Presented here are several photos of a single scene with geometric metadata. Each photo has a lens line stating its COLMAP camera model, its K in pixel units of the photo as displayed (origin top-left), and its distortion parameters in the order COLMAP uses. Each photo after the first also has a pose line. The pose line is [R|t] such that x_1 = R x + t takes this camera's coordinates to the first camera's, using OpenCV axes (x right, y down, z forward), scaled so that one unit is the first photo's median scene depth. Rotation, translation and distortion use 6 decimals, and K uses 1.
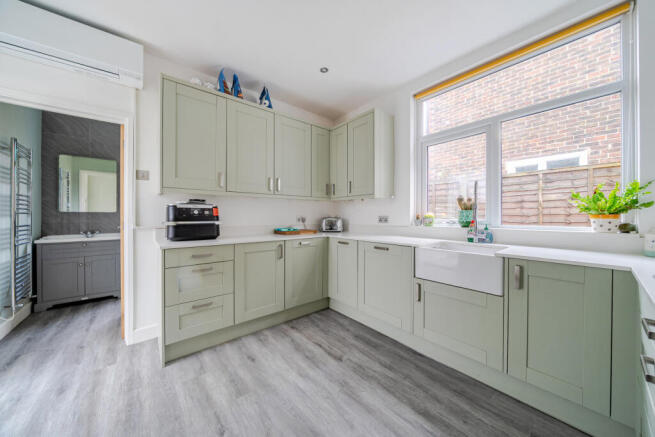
lens RADIAL K [[229.1, 0, 323.5], [0, 229.1, 214.5], [0, 0, 1]] dist [-0.000277, 0.000042]
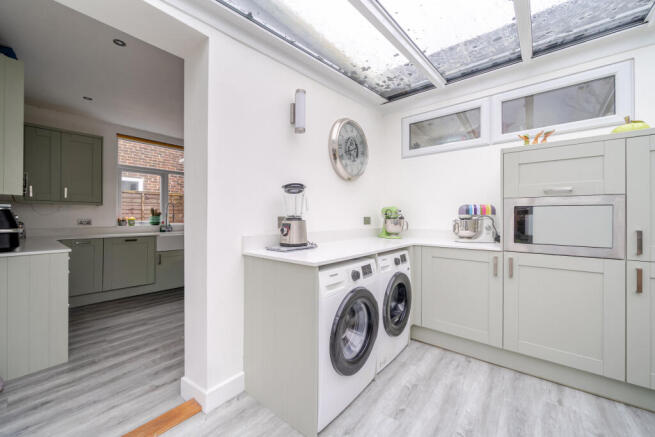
lens RADIAL K [[264.0, 0, 328.9], [0, 264.0, 216.1], [0, 0, 1]] dist [0.001116, 0.000104]
pose [[-0.190132, 0.000402, 0.981758, -1.857974], [-0.011832, 0.999926, -0.002701, -0.030696], [-0.981687, -0.012130, -0.190113, 0.020144]]
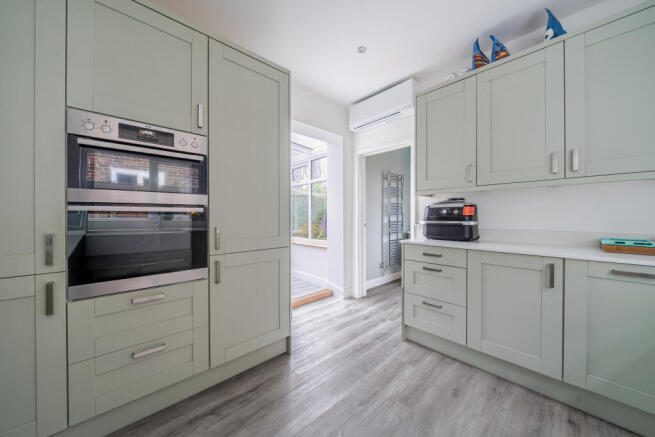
lens RADIAL K [[229.1, 0, 324.3], [0, 229.1, 214.8], [0, 0, 1]] dist [-0.000277, 0.000042]
pose [[0.068835, -0.005380, -0.997614, 0.407795], [0.005992, 0.999970, -0.004980, 0.005483], [0.997610, -0.005635, 0.068865, 0.433095]]
